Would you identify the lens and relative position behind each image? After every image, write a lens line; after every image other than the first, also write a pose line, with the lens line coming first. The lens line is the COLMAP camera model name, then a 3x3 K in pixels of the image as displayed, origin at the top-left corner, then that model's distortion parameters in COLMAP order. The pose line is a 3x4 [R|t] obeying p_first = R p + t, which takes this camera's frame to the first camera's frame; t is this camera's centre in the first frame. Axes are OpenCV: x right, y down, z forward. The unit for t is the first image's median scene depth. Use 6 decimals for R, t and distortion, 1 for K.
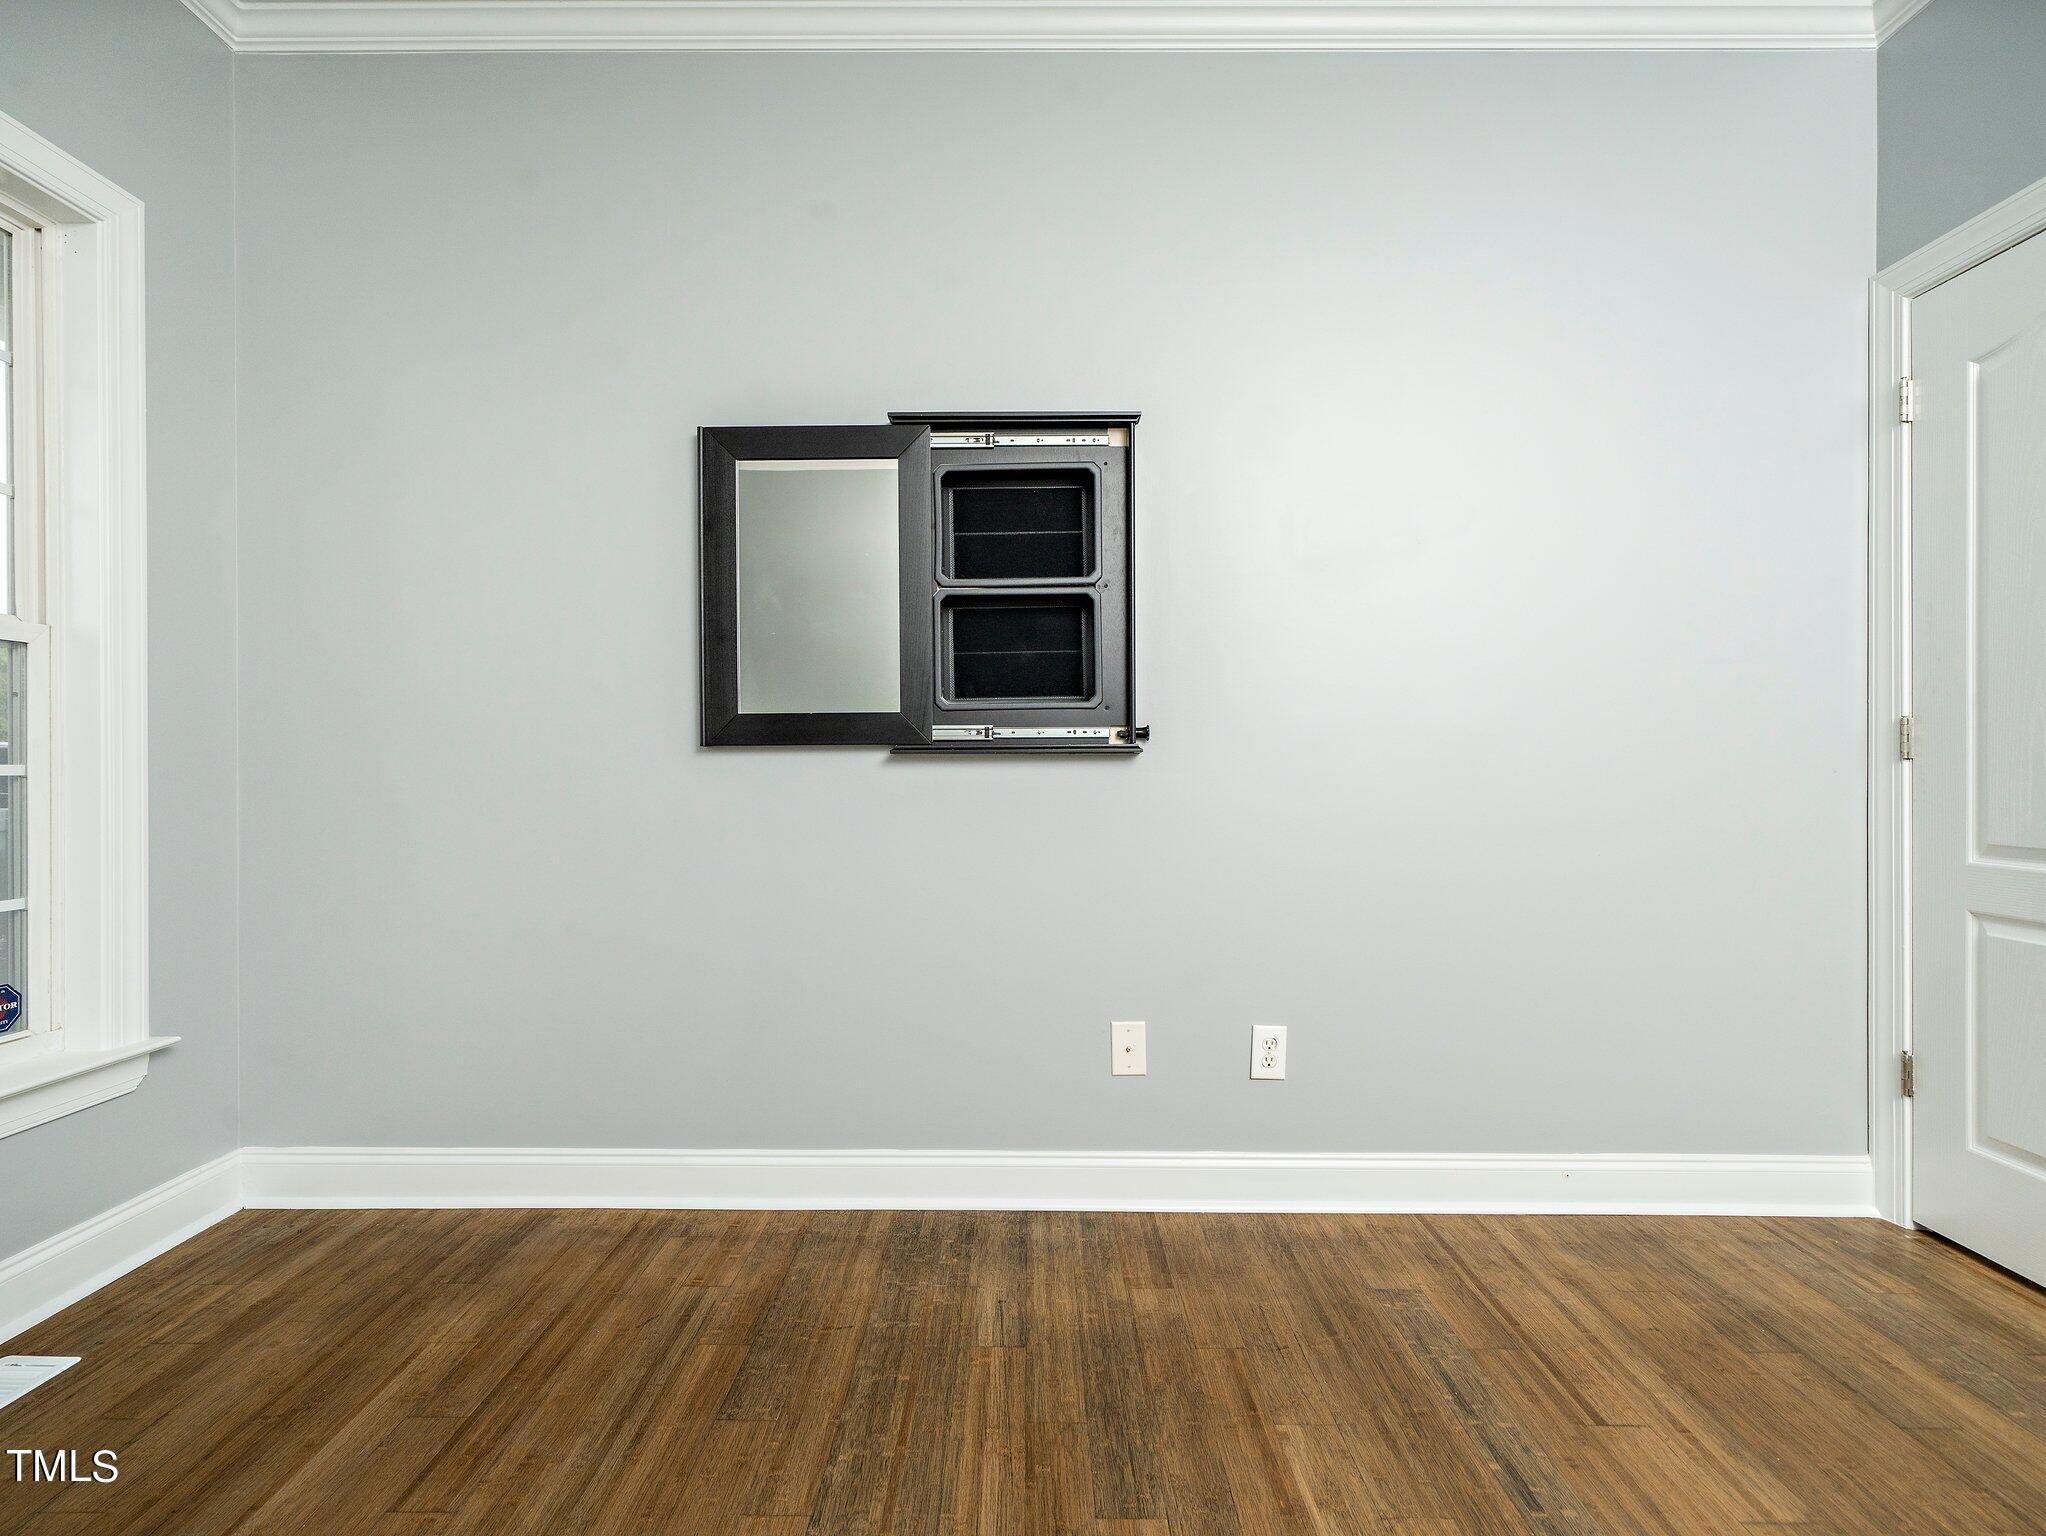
lens RADIAL K [[1005.9, 0, 1011.9], [0, 1005.9, 765.5], [0, 0, 1]] dist [0.004393, -0.001105]
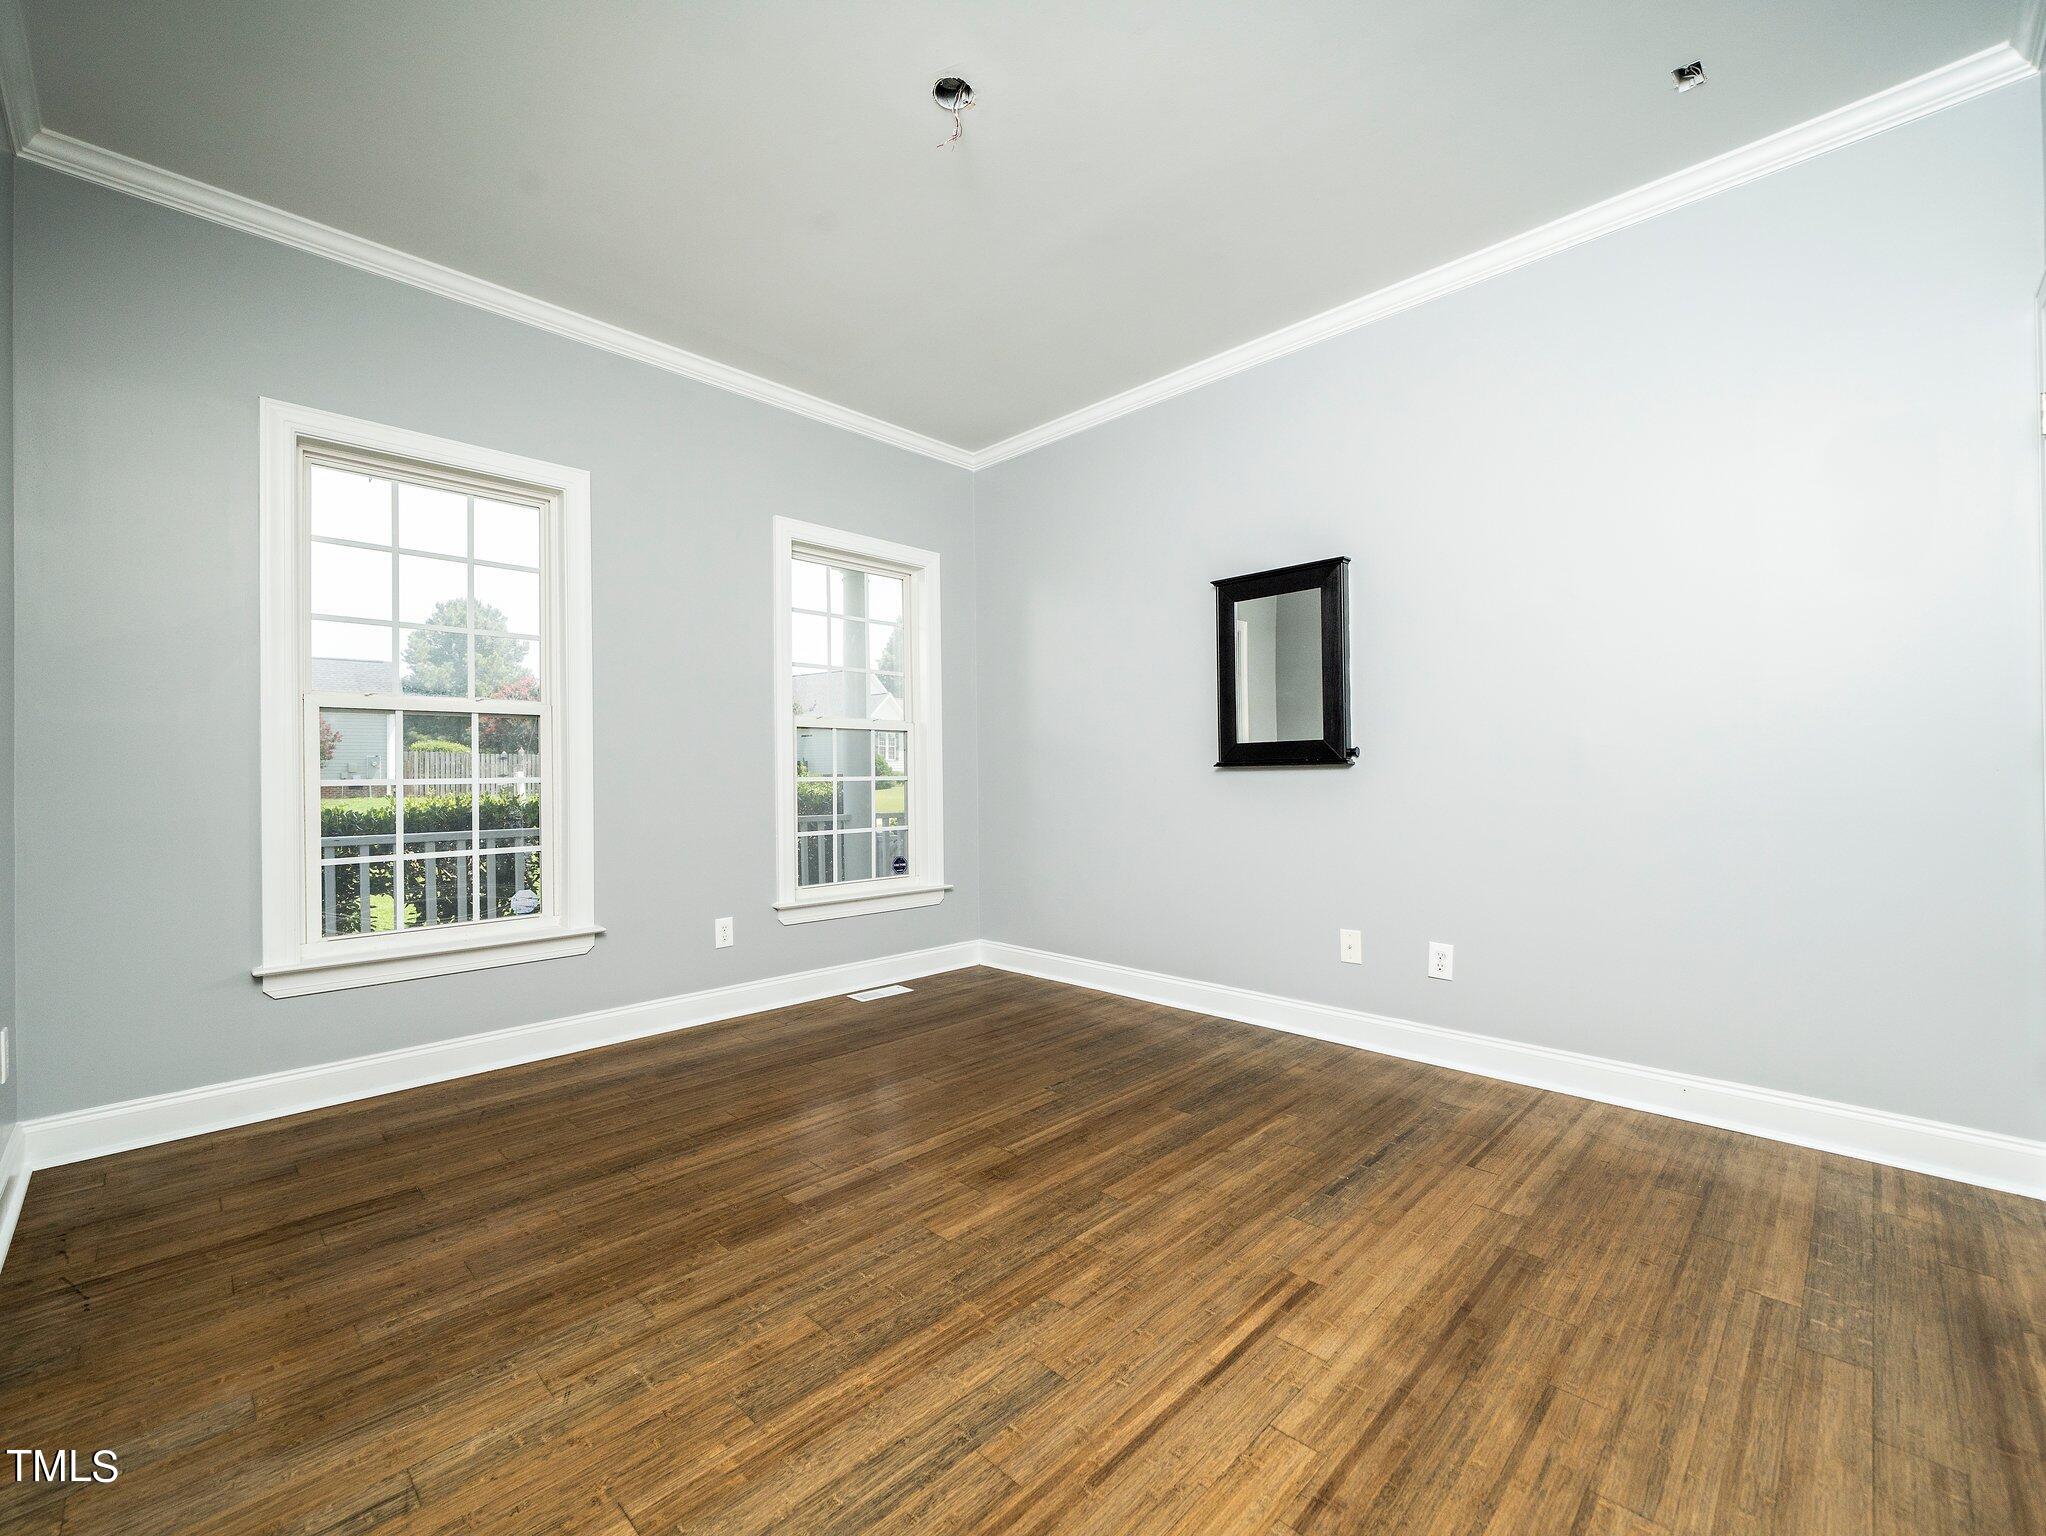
lens RADIAL K [[831.3, 0, 1029.8], [0, 831.3, 771.3], [0, 0, 1]] dist [-0.001609, -0.000056]
pose [[0.723175, -0.011193, -0.690574, 0.814723], [0.007162, 0.999936, -0.008707, 0.008358], [0.690628, 0.001351, 0.723209, -0.394405]]
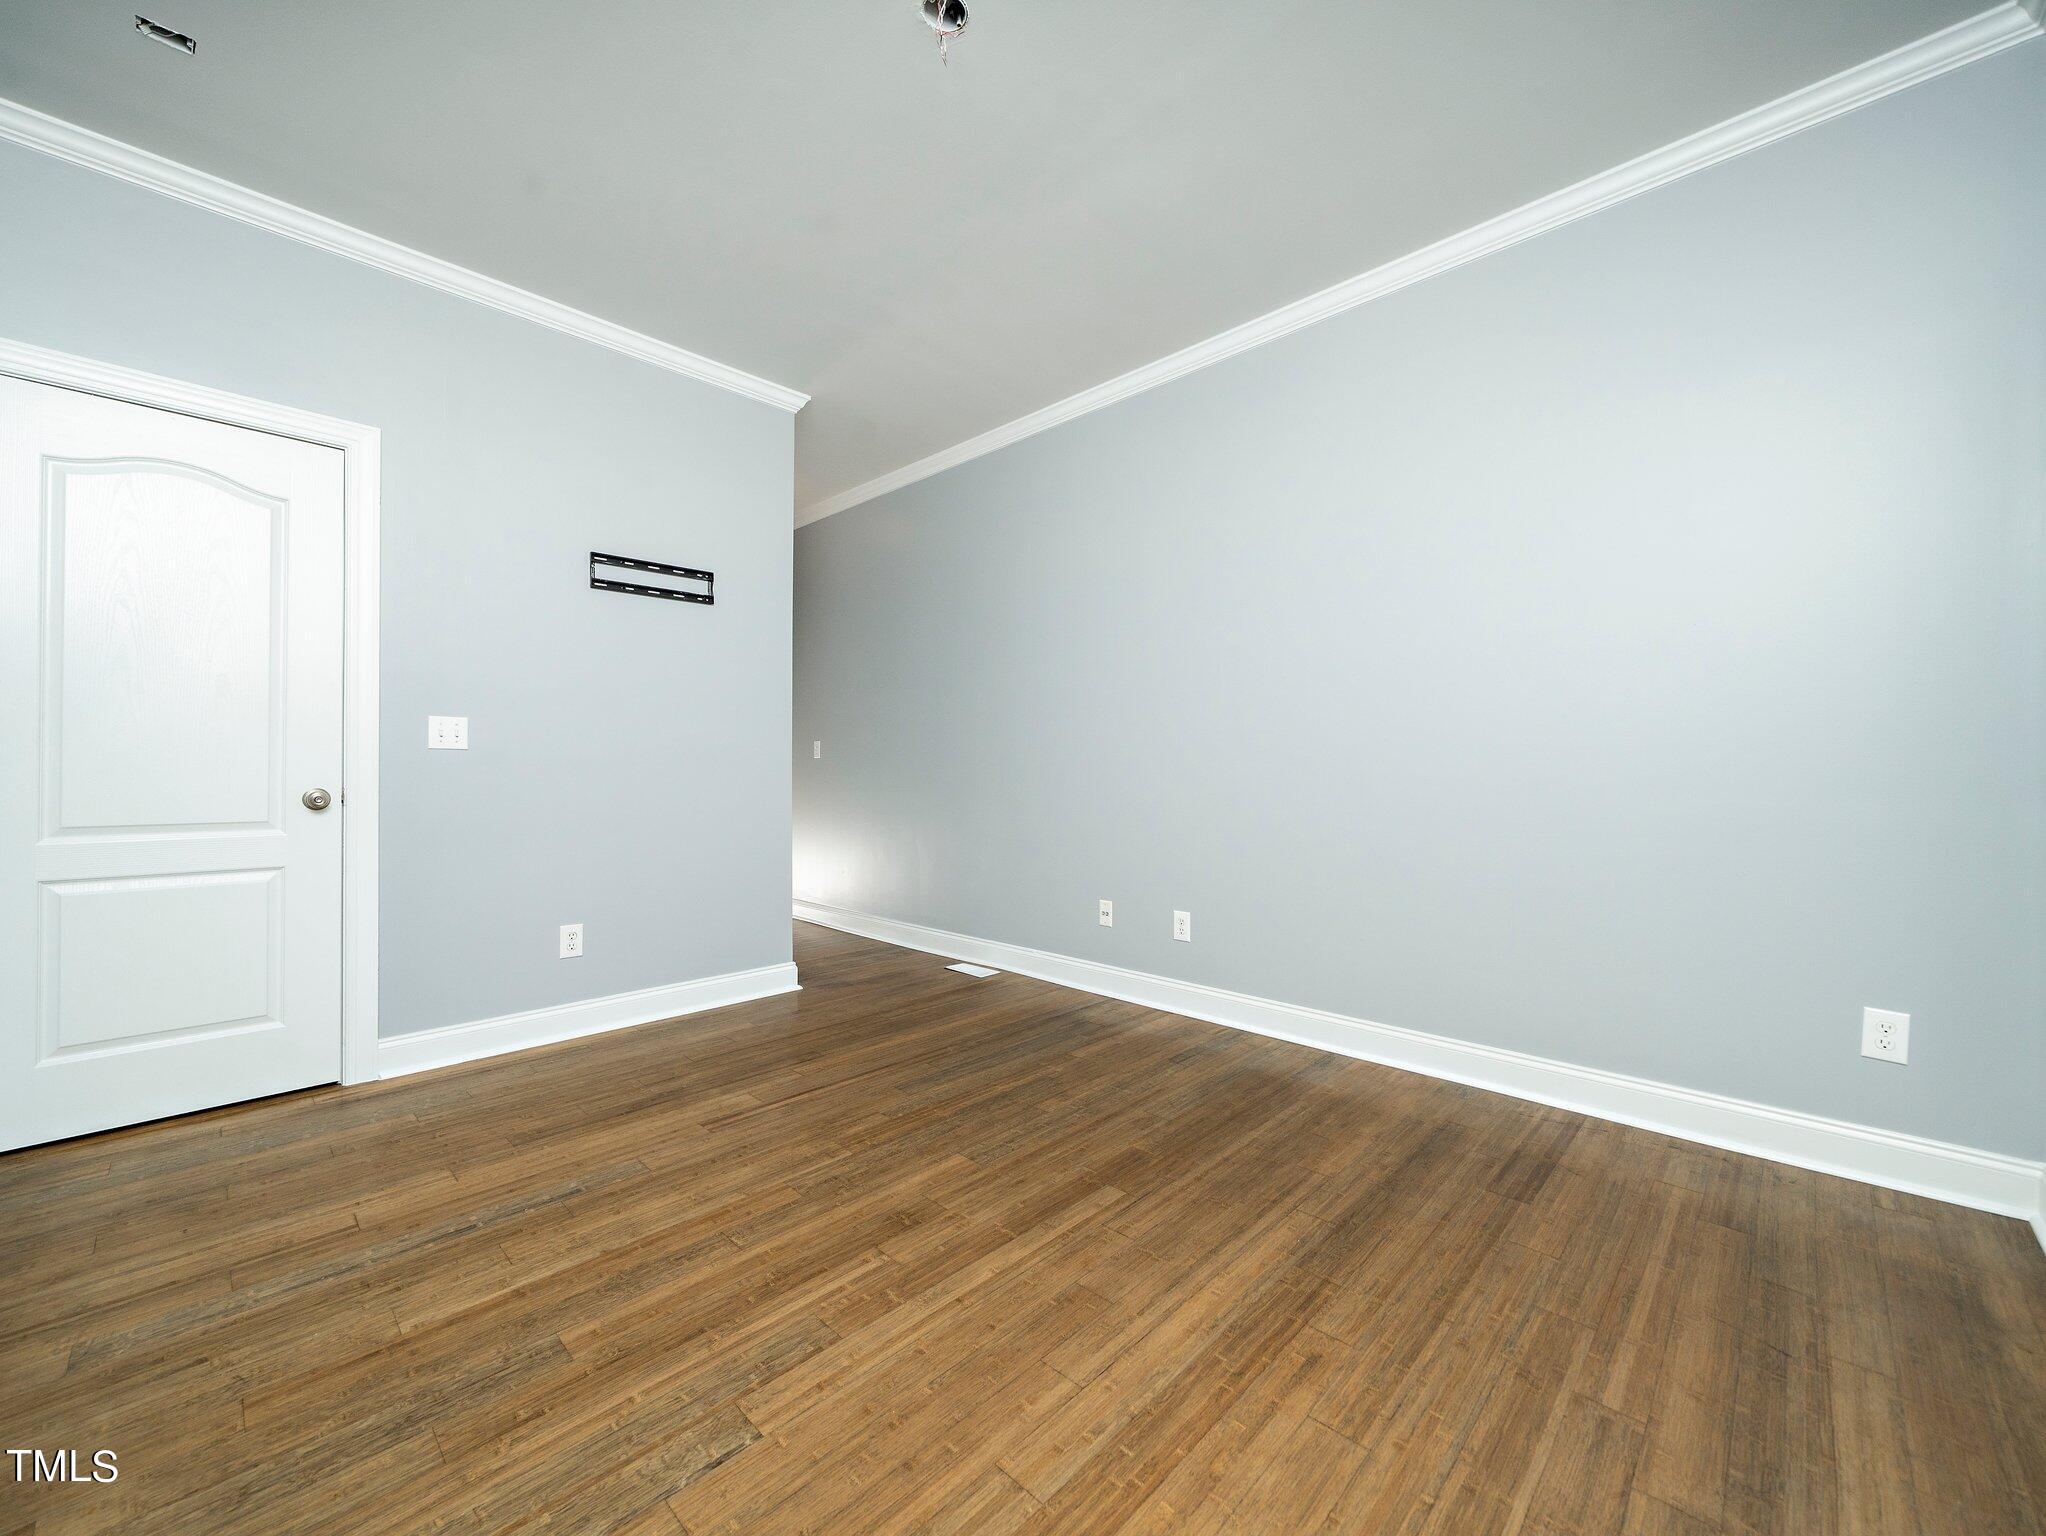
lens RADIAL K [[831.3, 0, 1029.2], [0, 831.3, 767.8], [0, 0, 1]] dist [-0.001609, -0.000056]
pose [[-0.725454, 0.001901, 0.688268, -0.740797], [0.001638, 0.999998, -0.001036, 0.004183], [-0.688269, 0.000376, -0.725455, 0.962466]]
